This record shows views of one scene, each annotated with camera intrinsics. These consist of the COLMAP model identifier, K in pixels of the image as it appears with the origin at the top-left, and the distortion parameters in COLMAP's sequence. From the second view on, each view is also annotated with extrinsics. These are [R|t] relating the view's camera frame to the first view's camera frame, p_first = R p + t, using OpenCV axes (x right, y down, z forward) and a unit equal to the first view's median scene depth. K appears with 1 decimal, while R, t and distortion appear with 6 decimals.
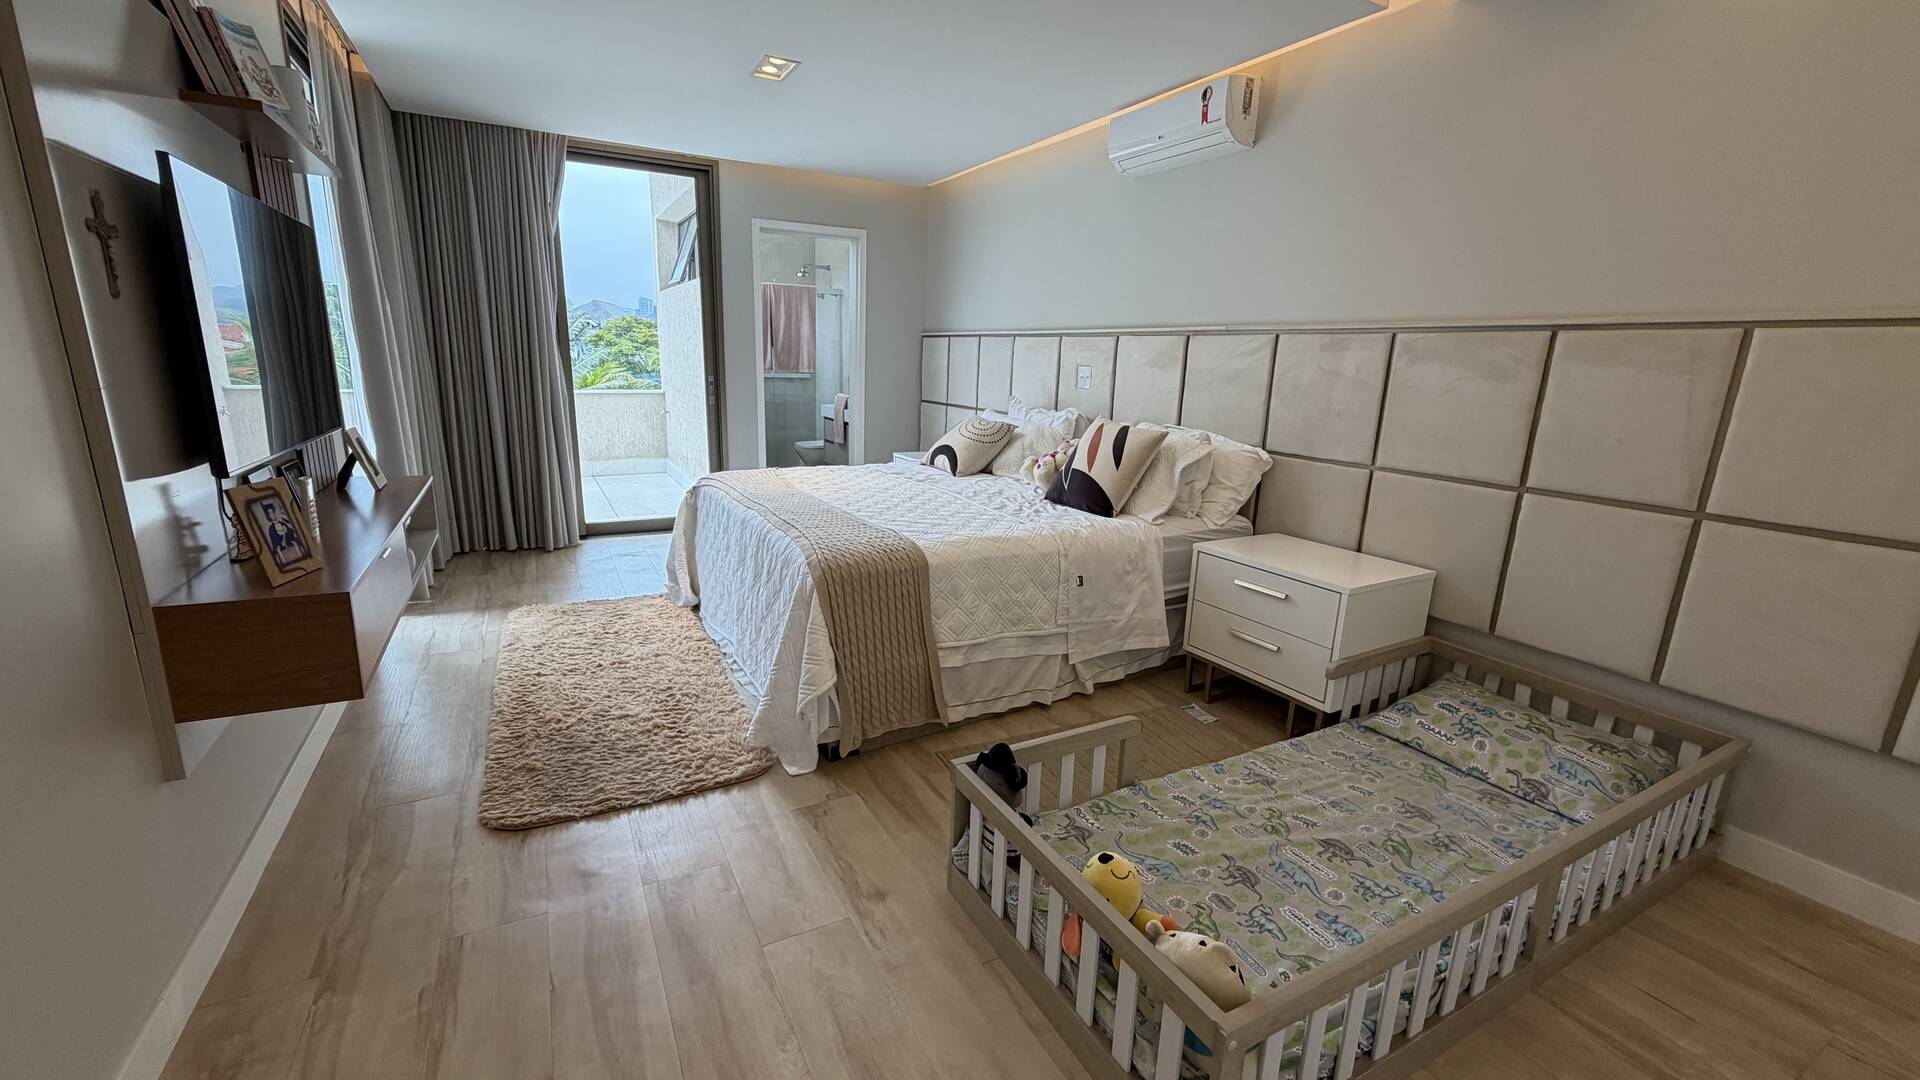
lens RADIAL K [[764.0, 0, 952.6], [0, 764.0, 540.4], [0, 0, 1]] dist [0.000988, 0.000051]
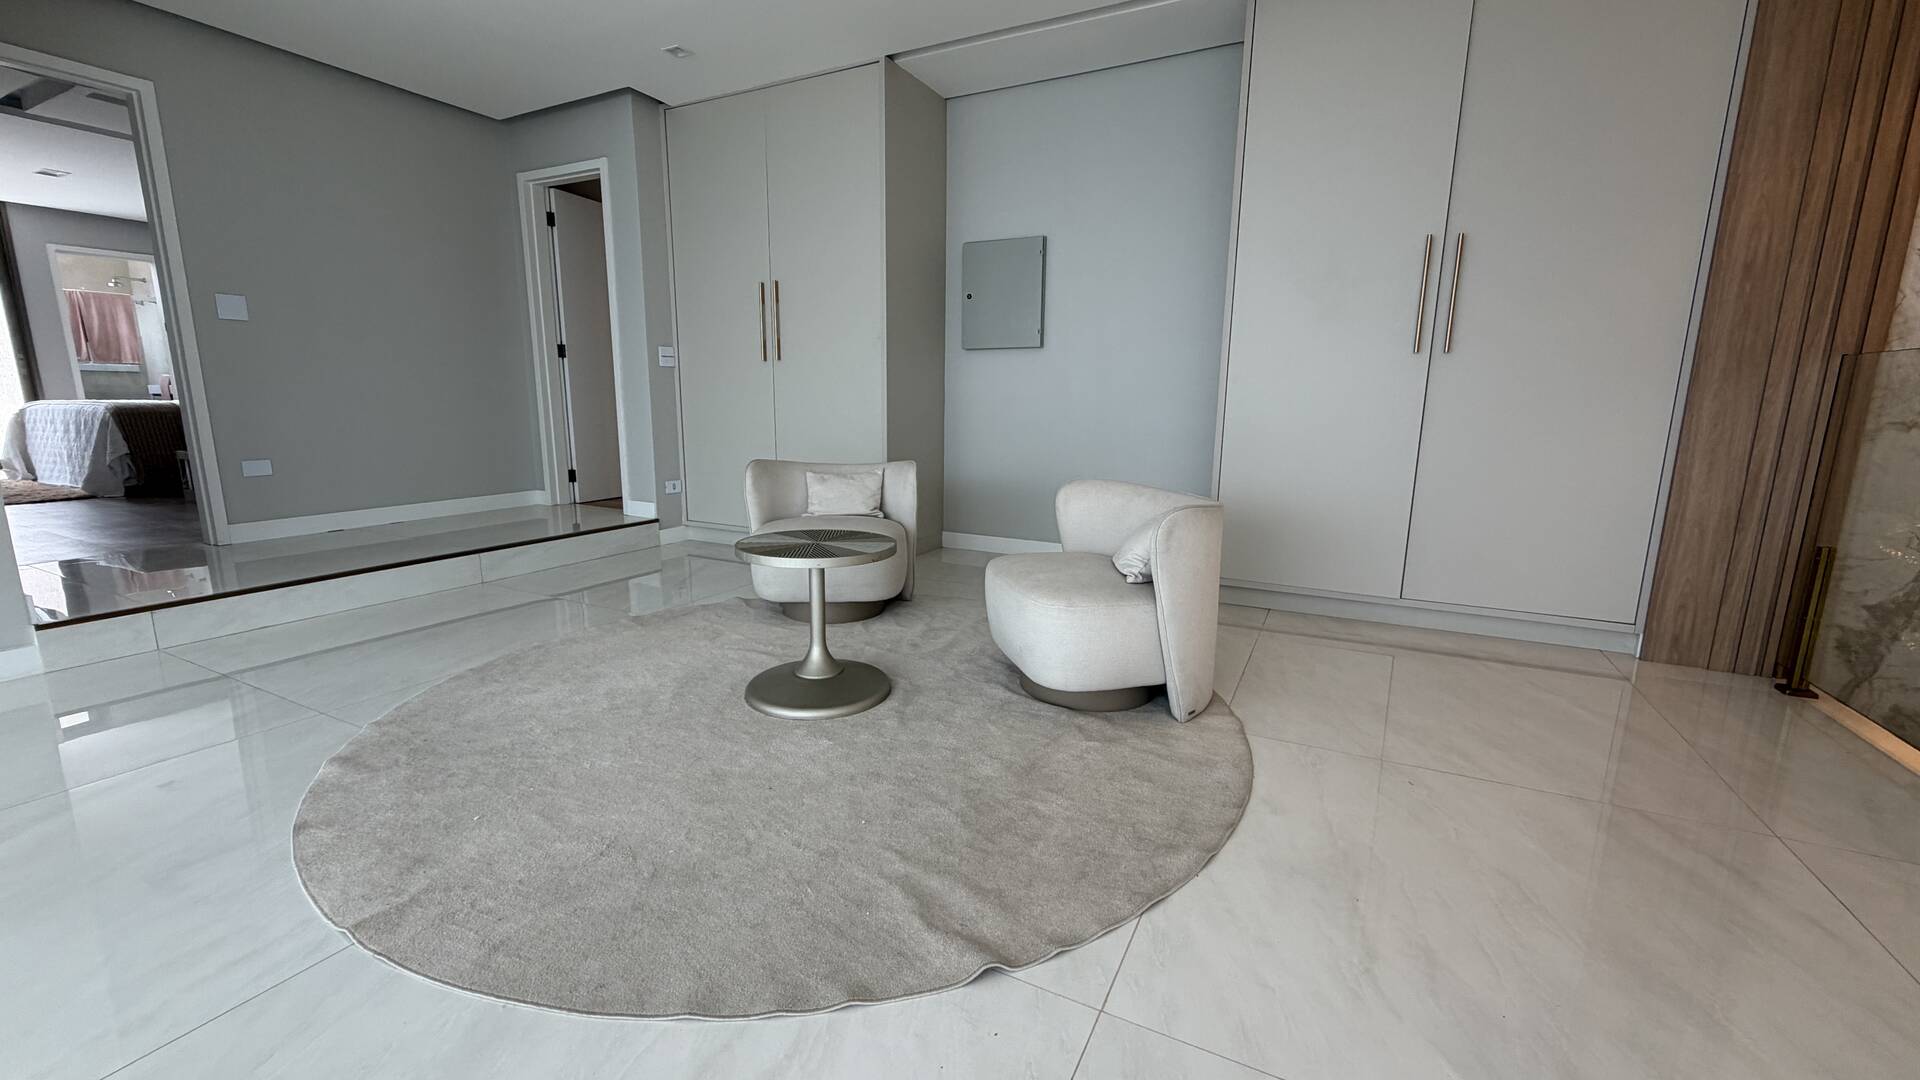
lens RADIAL K [[764.0, 0, 952.6], [0, 764.0, 540.4], [0, 0, 1]] dist [0.000988, 0.000051]
pose [[0.827369, -0.125594, 0.547437, 0.205149], [0.146712, 0.989166, 0.005203, 0.264253], [-0.542159, 0.076011, 0.836831, -0.769997]]
